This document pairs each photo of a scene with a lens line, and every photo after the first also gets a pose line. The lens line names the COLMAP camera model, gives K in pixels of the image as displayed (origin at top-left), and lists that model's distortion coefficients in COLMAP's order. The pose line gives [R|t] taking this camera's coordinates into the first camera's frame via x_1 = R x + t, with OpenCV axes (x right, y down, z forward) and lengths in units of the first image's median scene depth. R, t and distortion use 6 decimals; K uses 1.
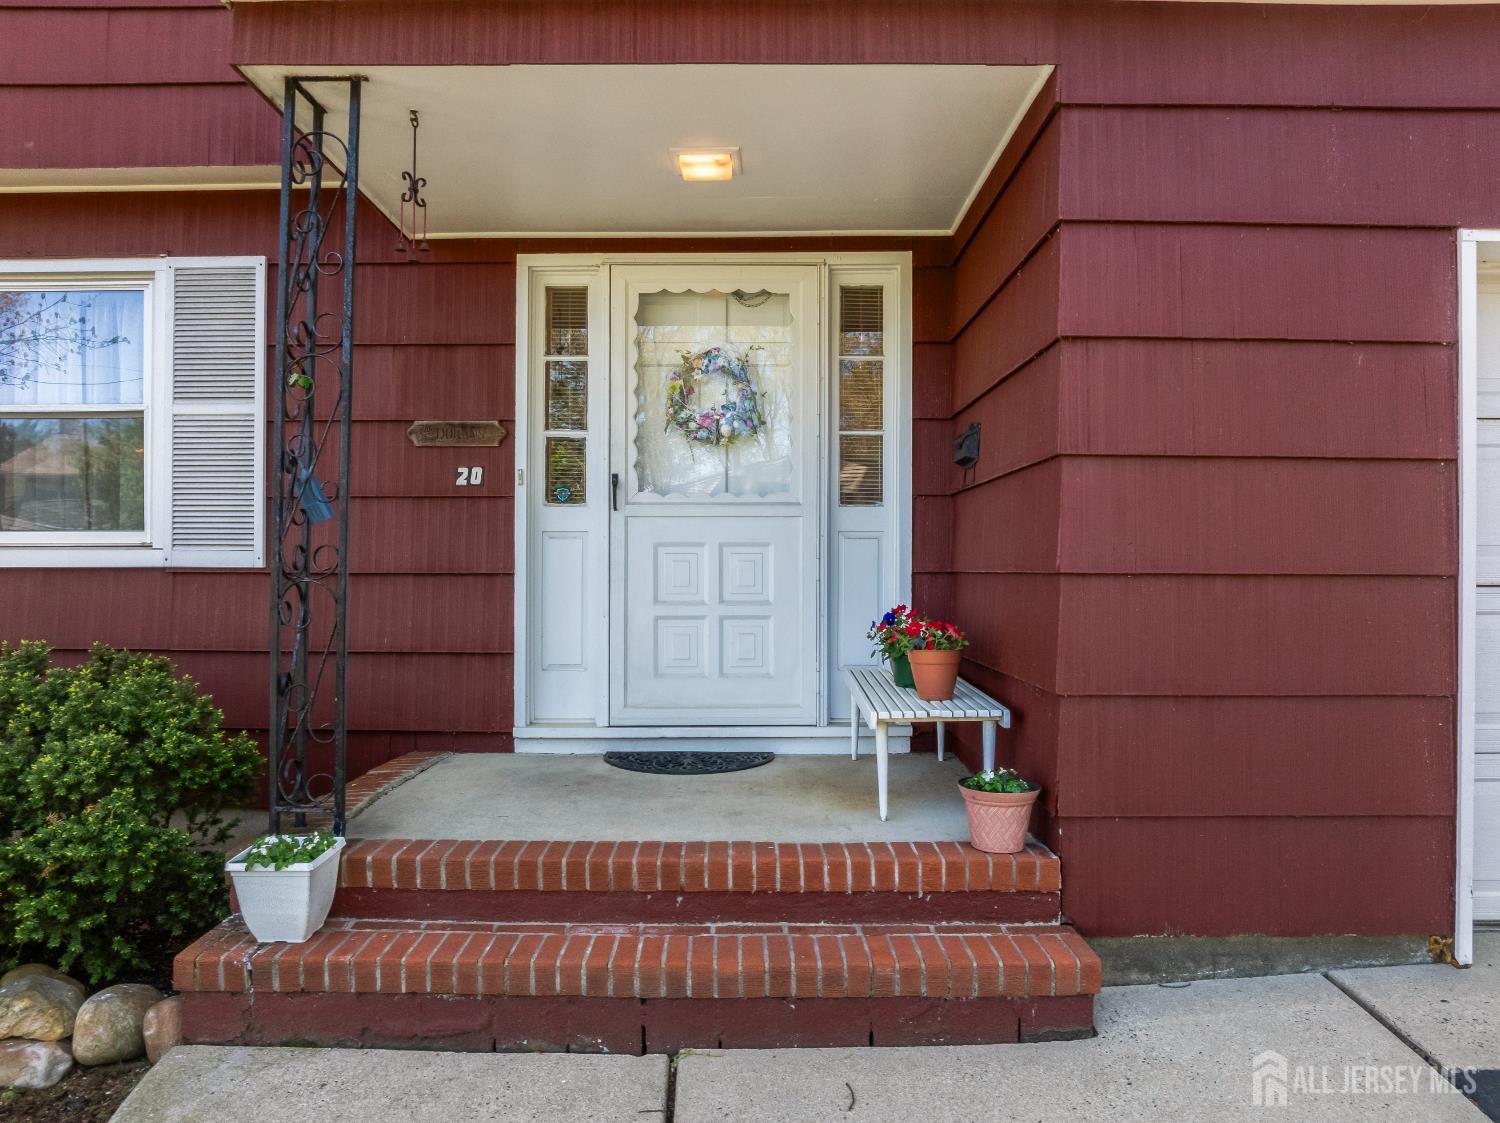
lens RADIAL K [[1067.2, 0, 752.9], [0, 1067.2, 566.2], [0, 0, 1]] dist [-0.046016, 0.005594]
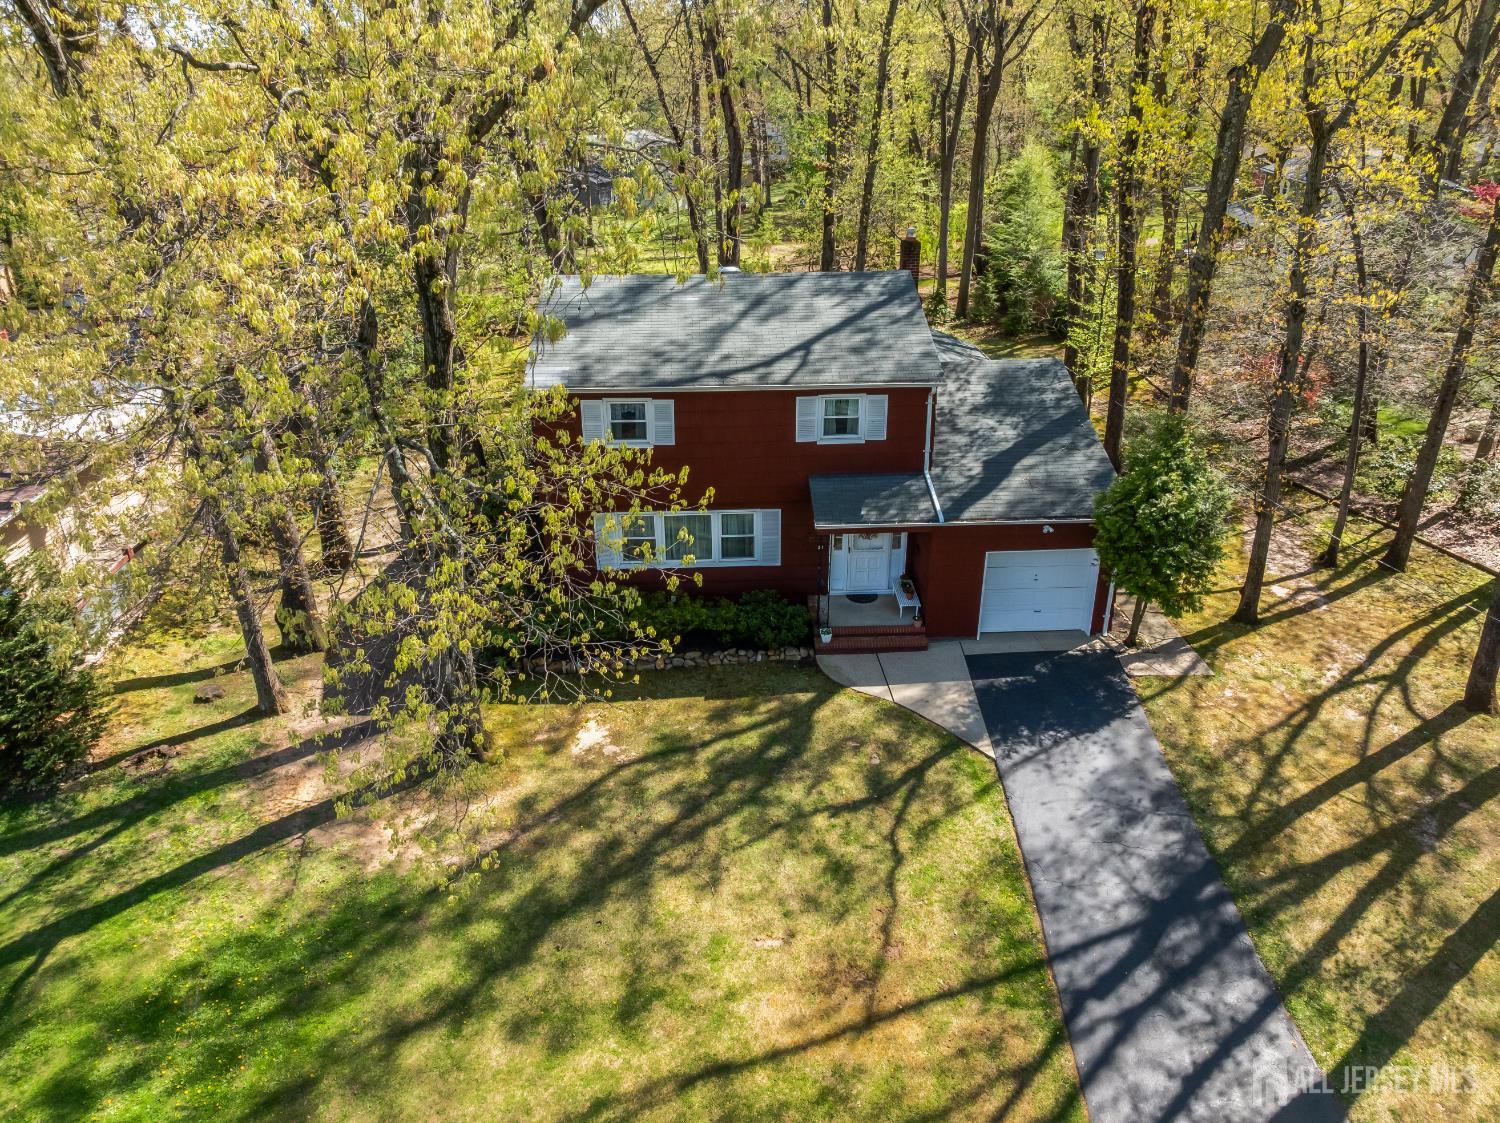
lens RADIAL K [[1067.2, 0, 744.5], [0, 1067.2, 562.0], [0, 0, 1]] dist [-0.046016, 0.005594]
pose [[0.998811, -0.028094, 0.039829, -0.853091], [0.007919, 0.899844, 0.436140, -2.296028], [-0.048093, -0.435306, 0.898997, -3.676252]]
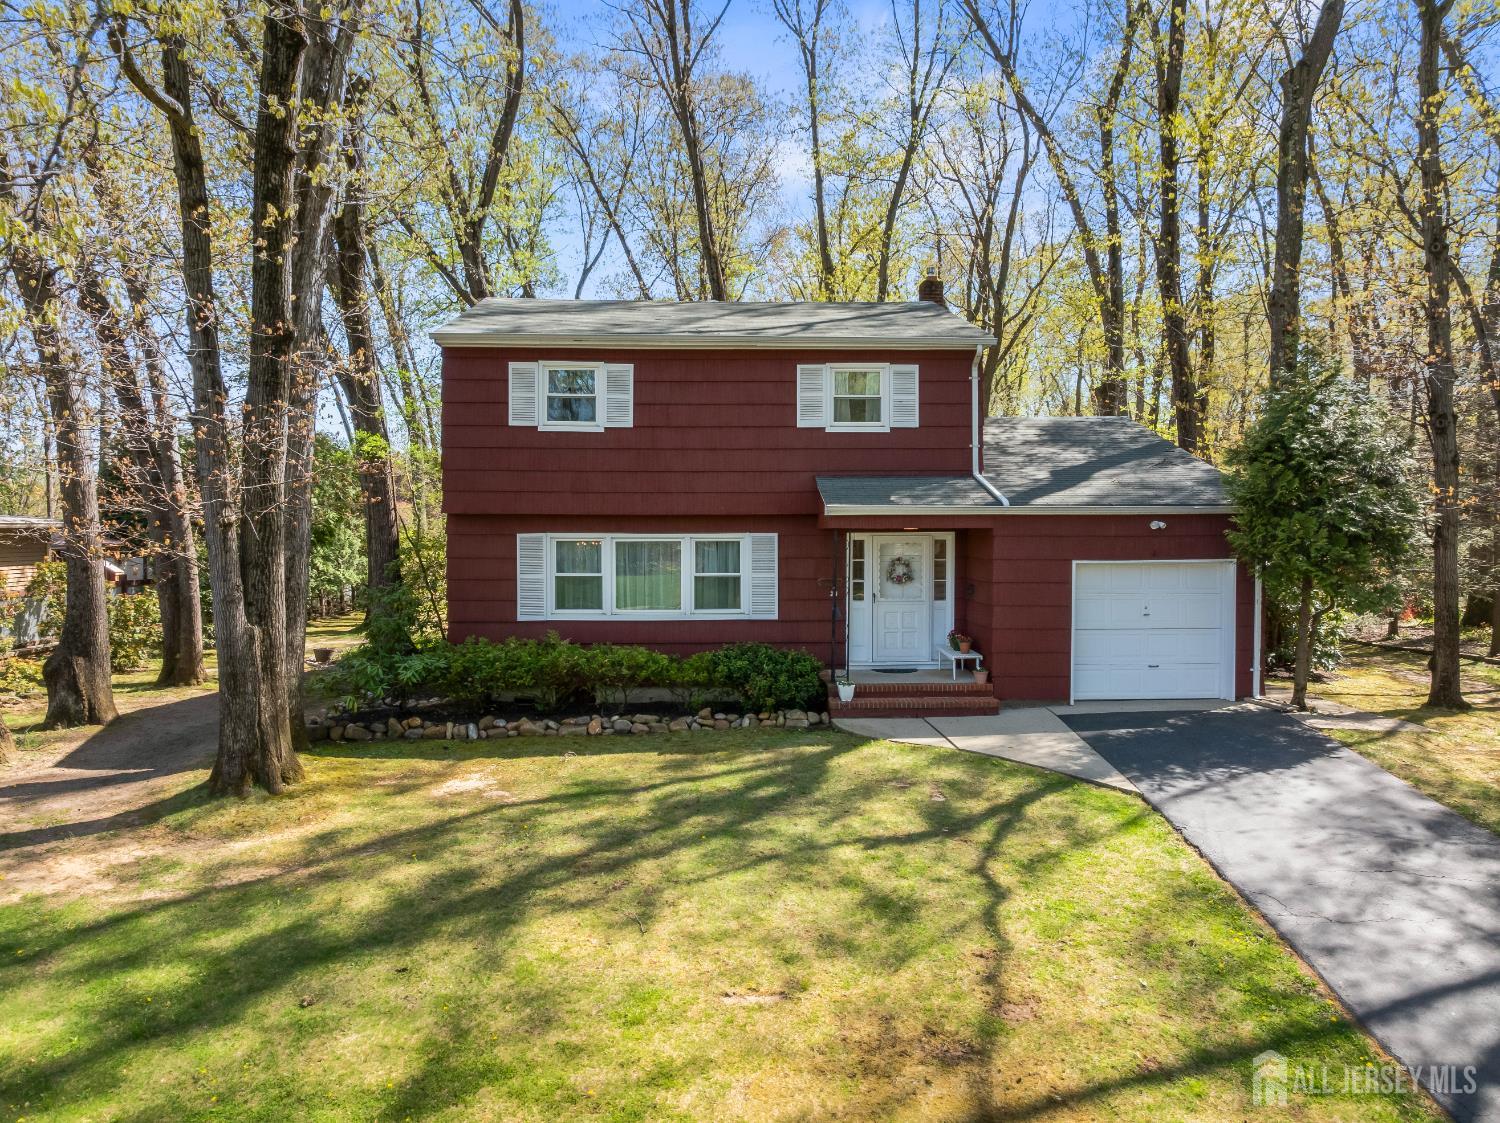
lens RADIAL K [[1067.2, 0, 749.0], [0, 1067.2, 561.7], [0, 0, 1]] dist [-0.046016, 0.005594]
pose [[0.998919, -0.002687, 0.046397, -0.737849], [0.001172, 0.999467, 0.032639, -0.318378], [-0.046460, -0.032549, 0.998390, -2.666652]]
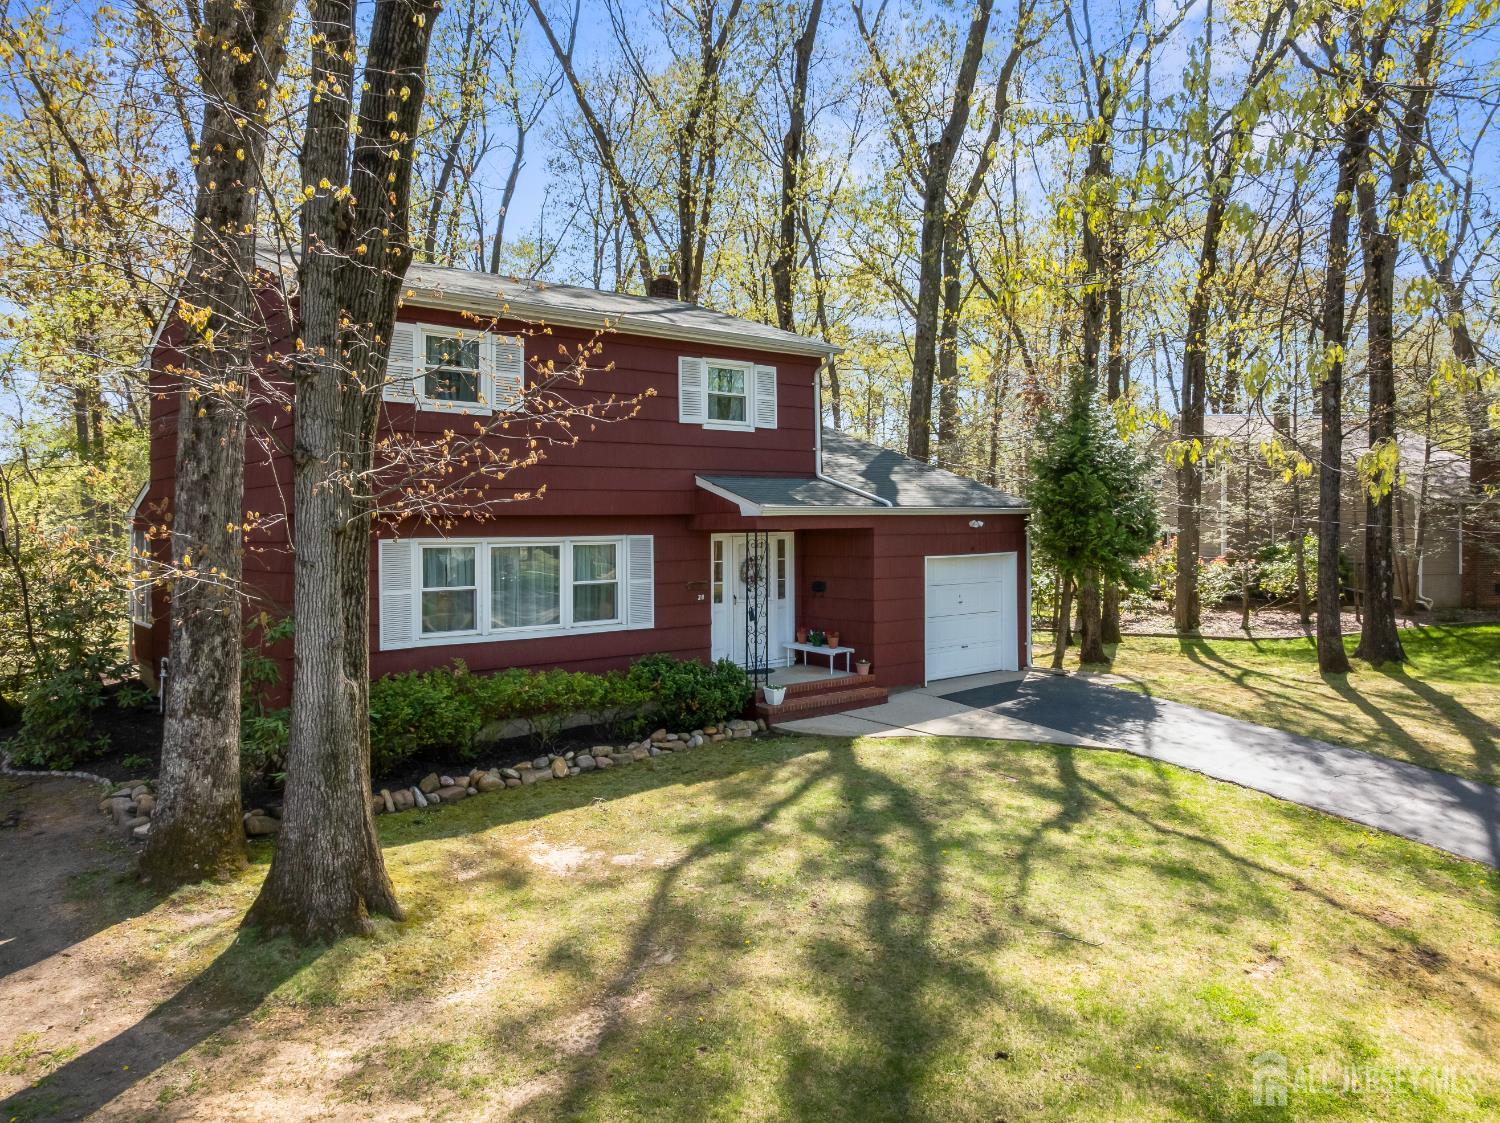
lens RADIAL K [[1067.2, 0, 748.7], [0, 1067.2, 545.8], [0, 0, 1]] dist [-0.046016, 0.005594]
pose [[0.762957, -0.019263, 0.646163, -2.449821], [0.006989, 0.999743, 0.021551, -0.334096], [-0.646412, -0.011926, 0.762895, -1.799650]]
